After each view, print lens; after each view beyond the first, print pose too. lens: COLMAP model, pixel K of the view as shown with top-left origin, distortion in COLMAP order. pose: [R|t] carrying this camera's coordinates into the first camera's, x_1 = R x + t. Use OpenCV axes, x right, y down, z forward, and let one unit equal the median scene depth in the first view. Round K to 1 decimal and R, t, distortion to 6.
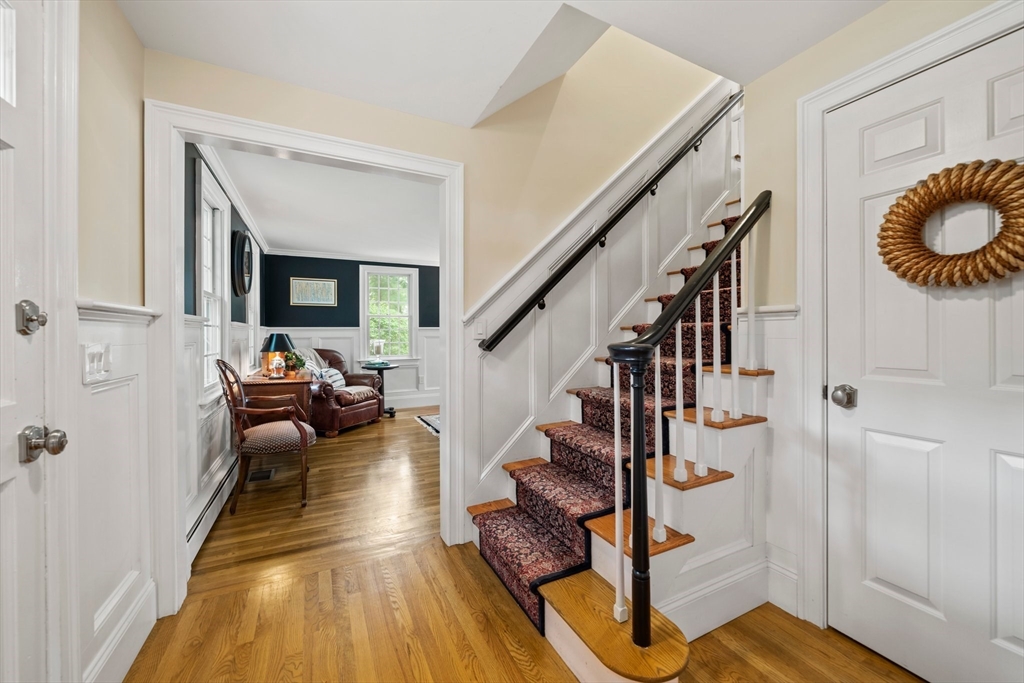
lens RADIAL K [[390.2, 0, 517.4], [0, 390.2, 335.6], [0, 0, 1]] dist [-0.001012, -0.000205]
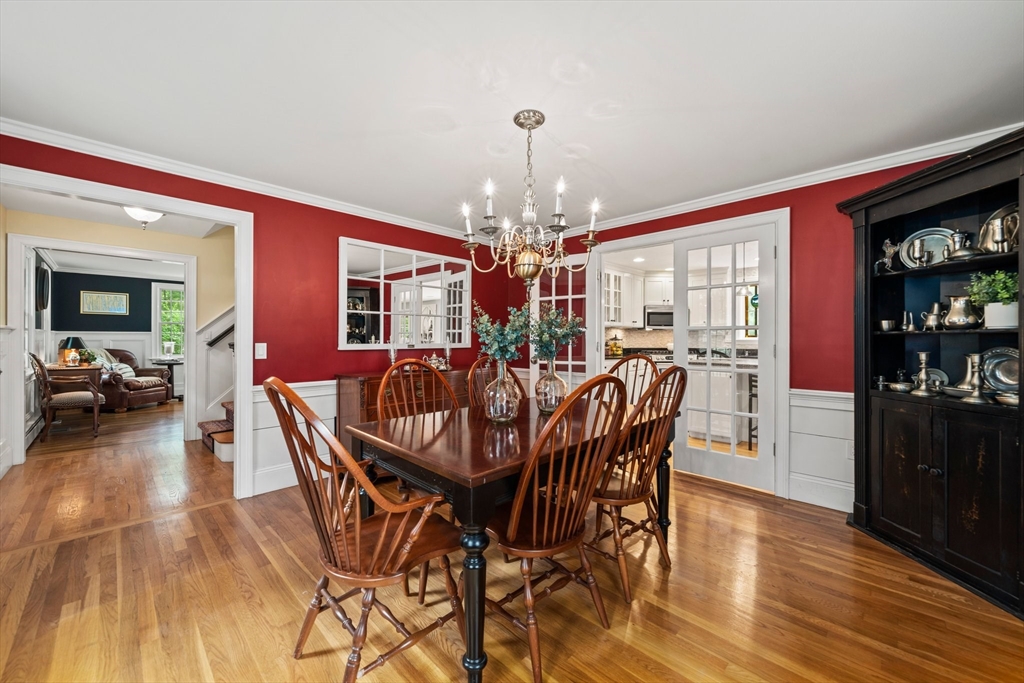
lens RADIAL K [[390.2, 0, 513.2], [0, 390.2, 340.1], [0, 0, 1]] dist [-0.001012, -0.000205]
pose [[0.947631, 0.005157, 0.319326, 0.361494], [-0.005571, 0.999984, 0.000385, -0.002450], [-0.319319, -0.002144, 0.947645, -0.679398]]
